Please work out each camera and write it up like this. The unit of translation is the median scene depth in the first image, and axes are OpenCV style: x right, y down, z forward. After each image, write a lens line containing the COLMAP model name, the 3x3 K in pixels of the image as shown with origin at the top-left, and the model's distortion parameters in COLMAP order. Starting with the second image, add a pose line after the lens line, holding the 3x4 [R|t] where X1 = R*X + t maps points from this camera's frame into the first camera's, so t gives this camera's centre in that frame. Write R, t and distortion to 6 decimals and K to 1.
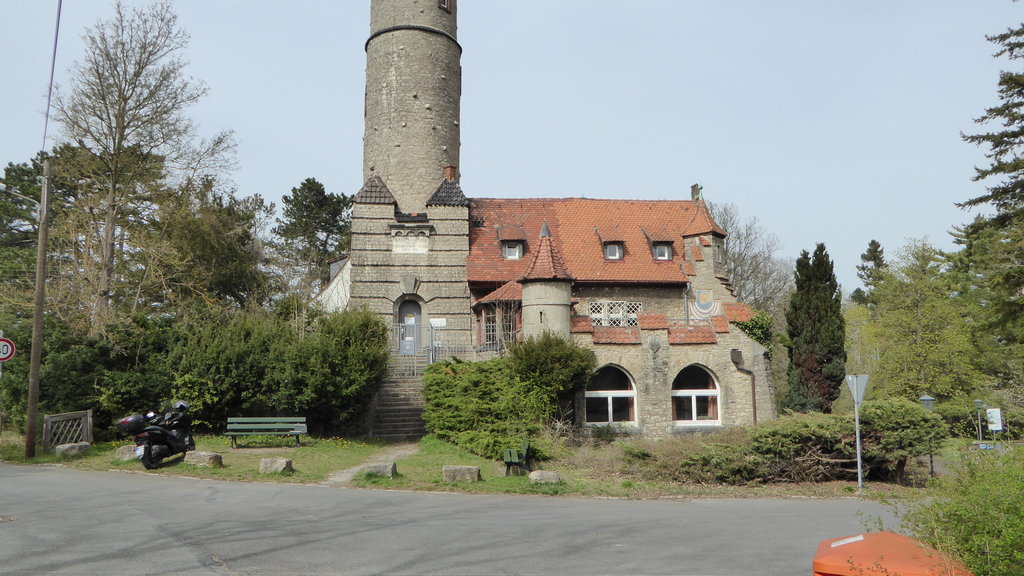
lens RADIAL K [[664.8, 0, 512.0], [0, 664.8, 288.0], [0, 0, 1]] dist [-0.068298, 0.041613]
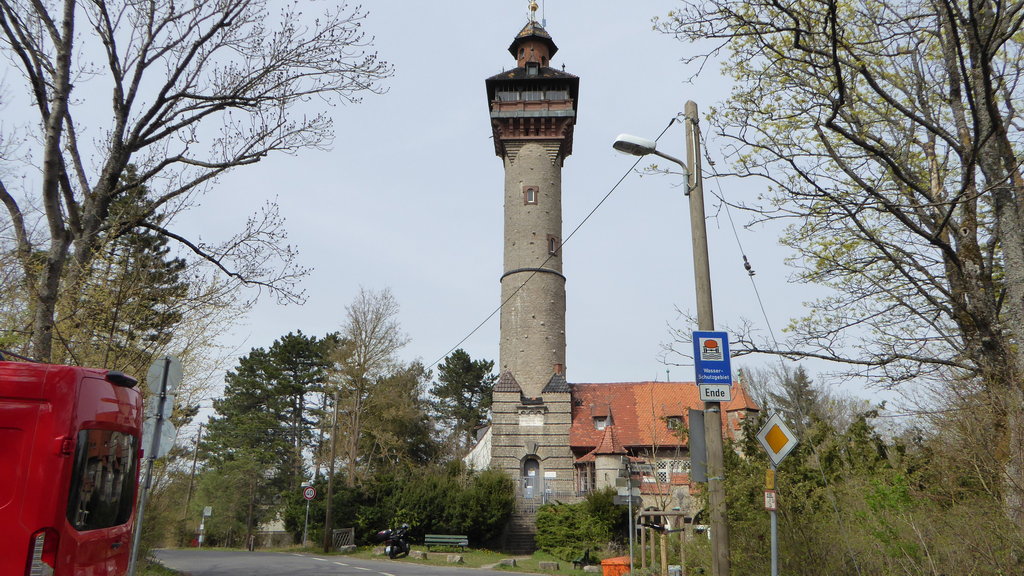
lens RADIAL K [[664.8, 0, 512.0], [0, 664.8, 288.0], [0, 0, 1]] dist [-0.068298, 0.041613]
pose [[0.978995, -0.044809, -0.198900, 0.110648], [0.004872, 0.980413, -0.196894, -0.063613], [0.203827, 0.191789, 0.960037, -0.476075]]
